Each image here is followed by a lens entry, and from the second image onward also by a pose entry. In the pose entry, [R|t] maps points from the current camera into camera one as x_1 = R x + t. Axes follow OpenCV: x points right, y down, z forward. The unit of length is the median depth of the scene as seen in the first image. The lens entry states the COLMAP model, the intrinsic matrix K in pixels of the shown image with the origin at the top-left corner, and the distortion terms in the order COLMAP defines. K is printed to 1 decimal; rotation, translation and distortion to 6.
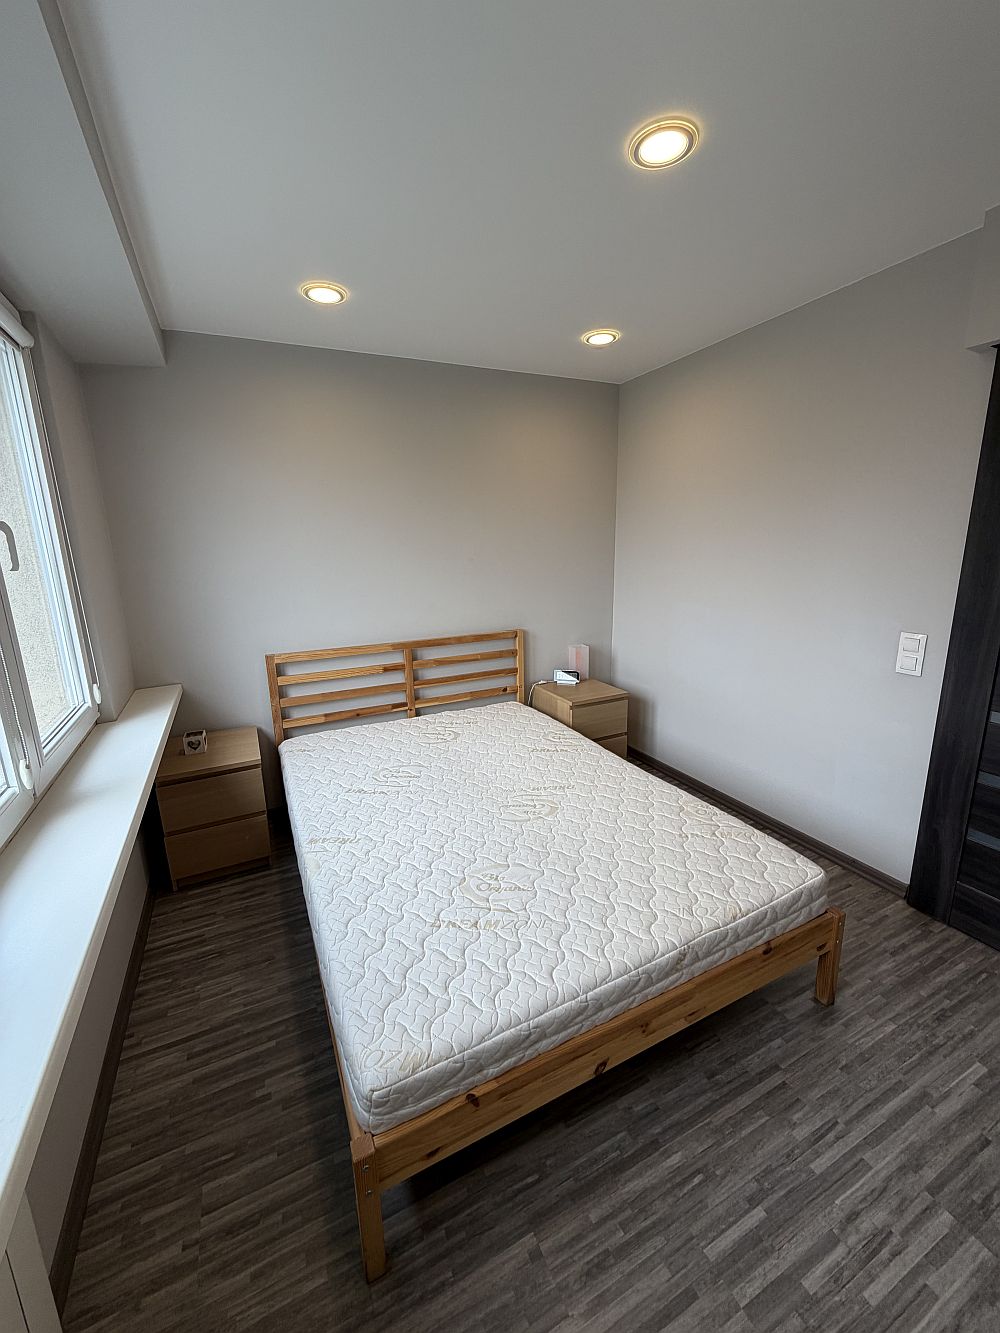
lens RADIAL K [[531.6, 0, 496.5], [0, 531.6, 662.7], [0, 0, 1]] dist [-0.001711, 0.001174]
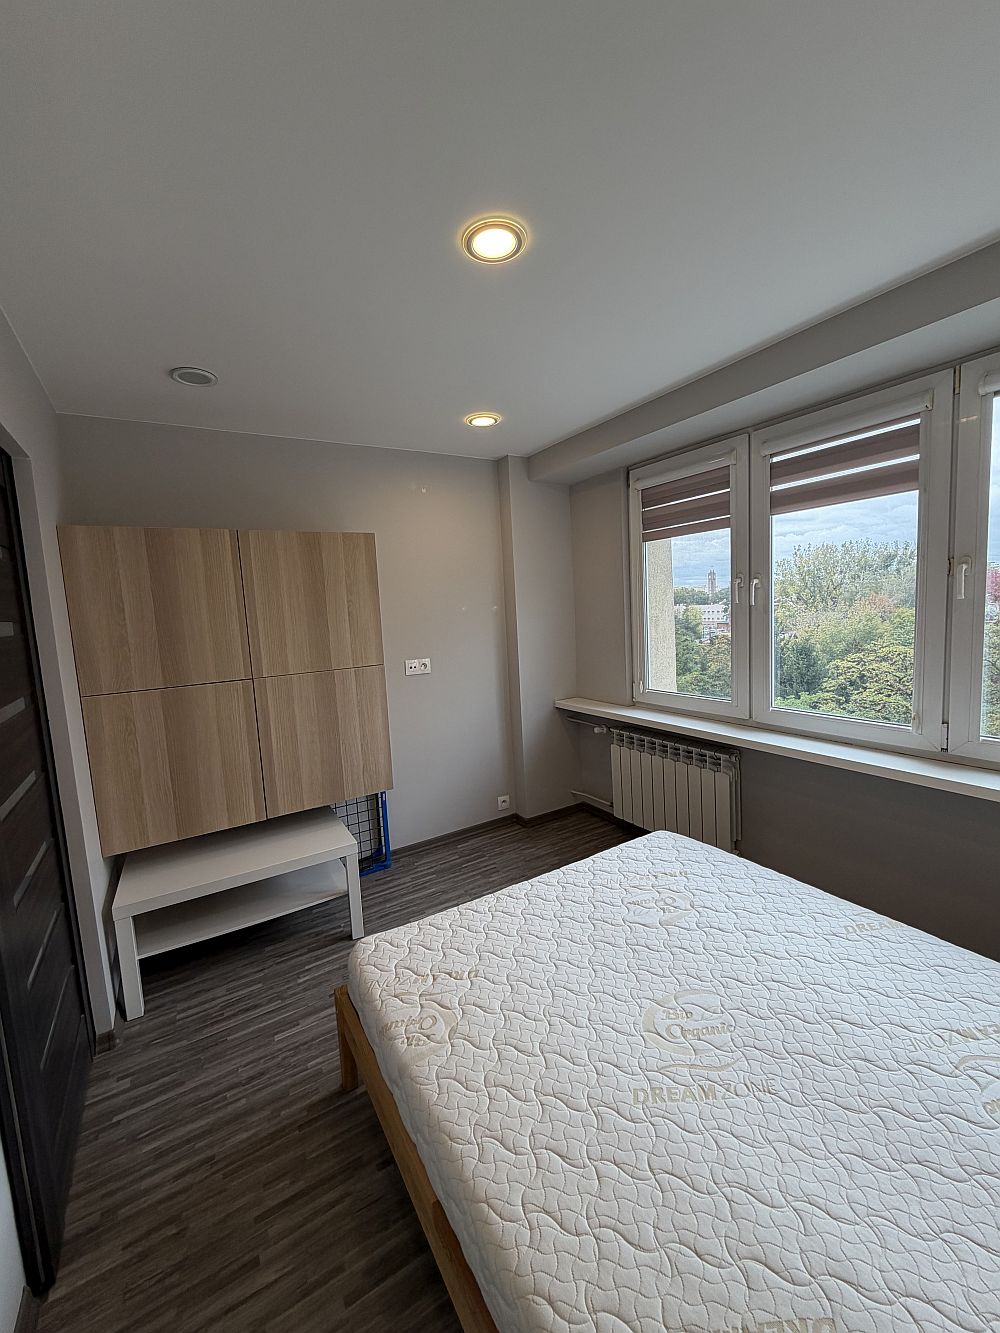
lens RADIAL K [[531.6, 0, 503.2], [0, 531.6, 664.8], [0, 0, 1]] dist [-0.001711, 0.001174]
pose [[-0.992737, 0.085422, -0.084712, 0.399890], [0.052728, 0.941863, 0.331834, -0.459276], [0.108133, 0.324957, -0.939527, 1.913166]]
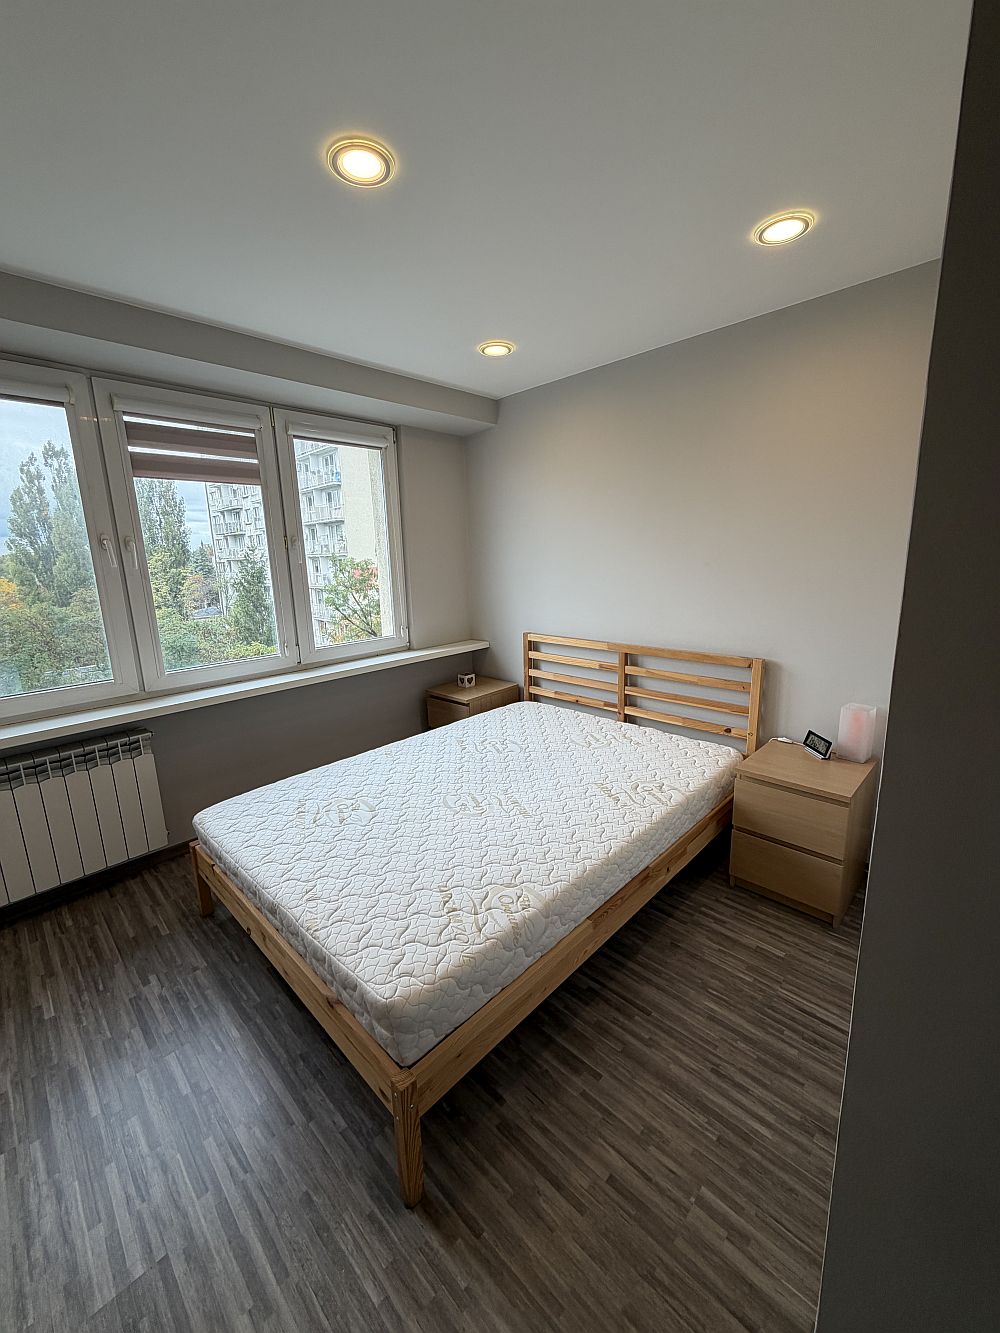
lens RADIAL K [[531.6, 0, 497.8], [0, 531.6, 661.5], [0, 0, 1]] dist [-0.001711, 0.001174]
pose [[0.333743, 0.202263, -0.920709, 1.315387], [-0.187828, 0.971393, 0.145312, -0.212731], [0.923762, 0.124438, 0.362187, 0.853311]]
